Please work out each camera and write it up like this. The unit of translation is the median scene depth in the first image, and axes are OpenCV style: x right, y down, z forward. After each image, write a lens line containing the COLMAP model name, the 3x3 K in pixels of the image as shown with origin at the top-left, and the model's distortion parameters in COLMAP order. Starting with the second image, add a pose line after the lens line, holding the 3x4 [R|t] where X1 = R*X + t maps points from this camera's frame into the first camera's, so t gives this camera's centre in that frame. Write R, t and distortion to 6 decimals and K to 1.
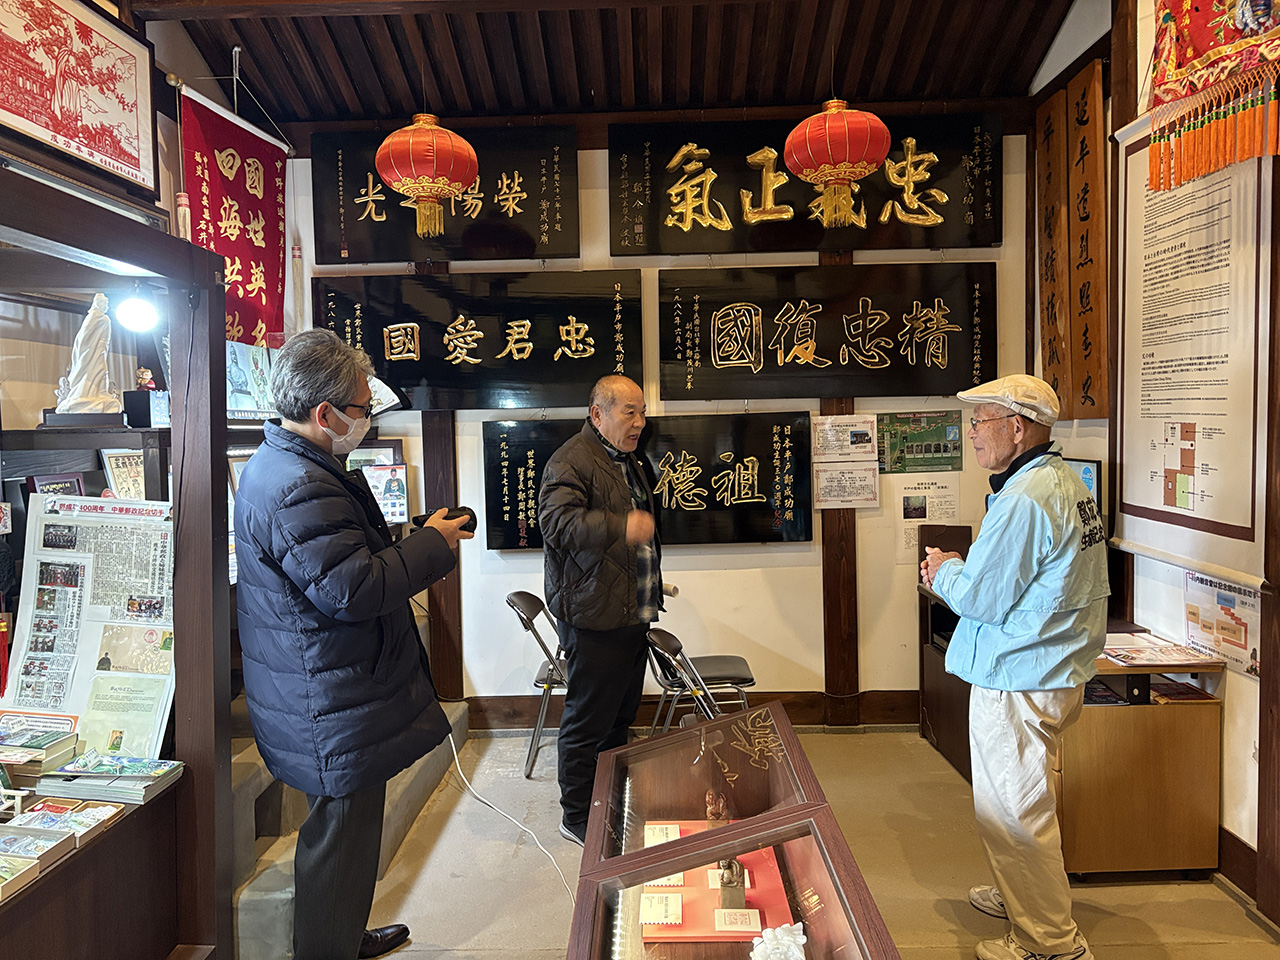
lens RADIAL K [[963.7, 0, 643.9], [0, 963.7, 477.4], [0, 0, 1]] dist [0.044511, -0.062963]
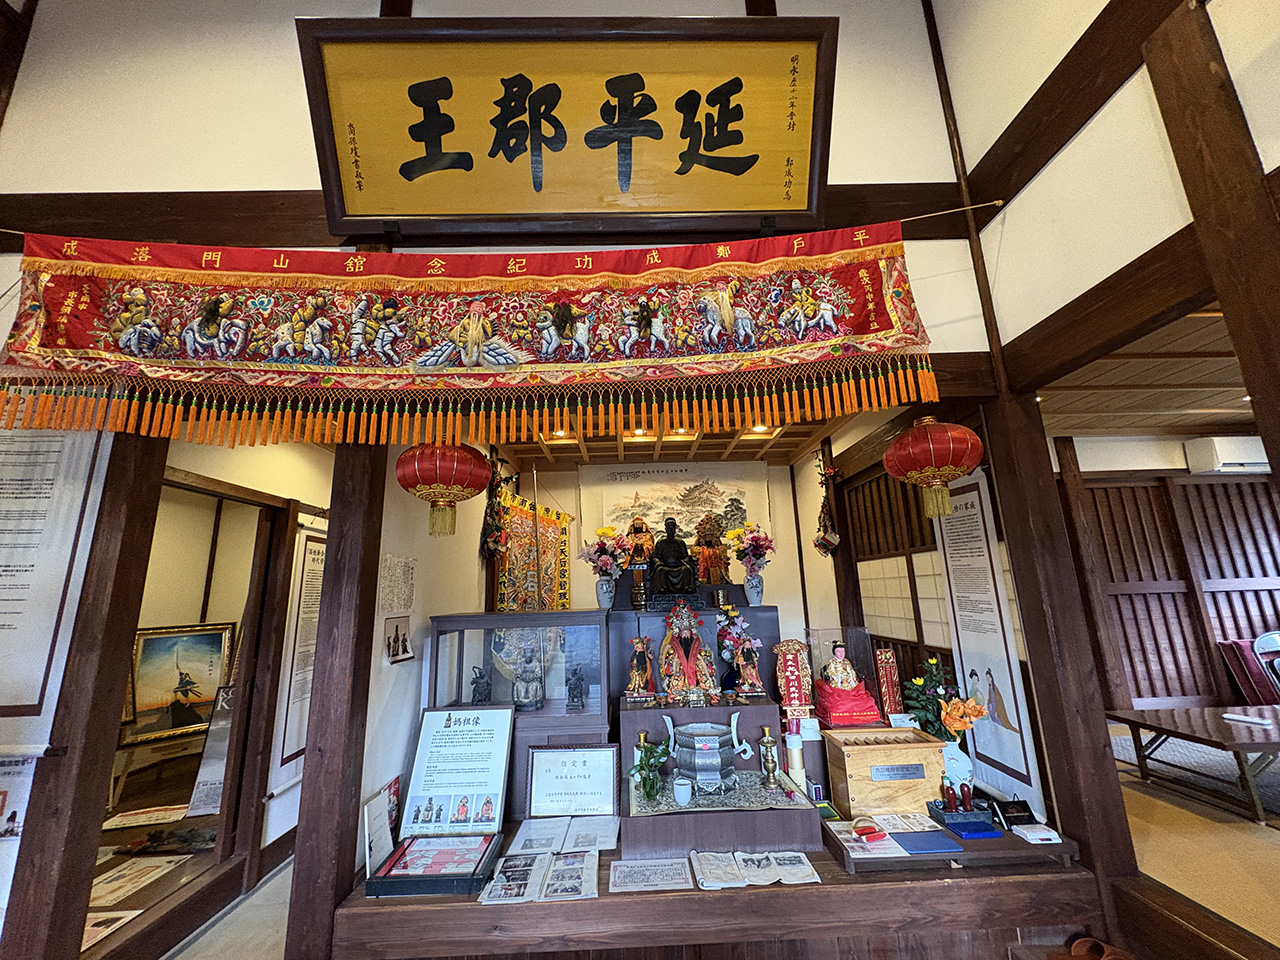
lens RADIAL K [[508.6, 0, 634.8], [0, 508.6, 479.7], [0, 0, 1]] dist [0.000046, 0.000153]
pose [[-0.032265, 0.240471, 0.970120, -0.109323], [0.082452, 0.967957, -0.237192, -0.009204], [-0.996073, 0.072335, -0.051059, 0.224374]]
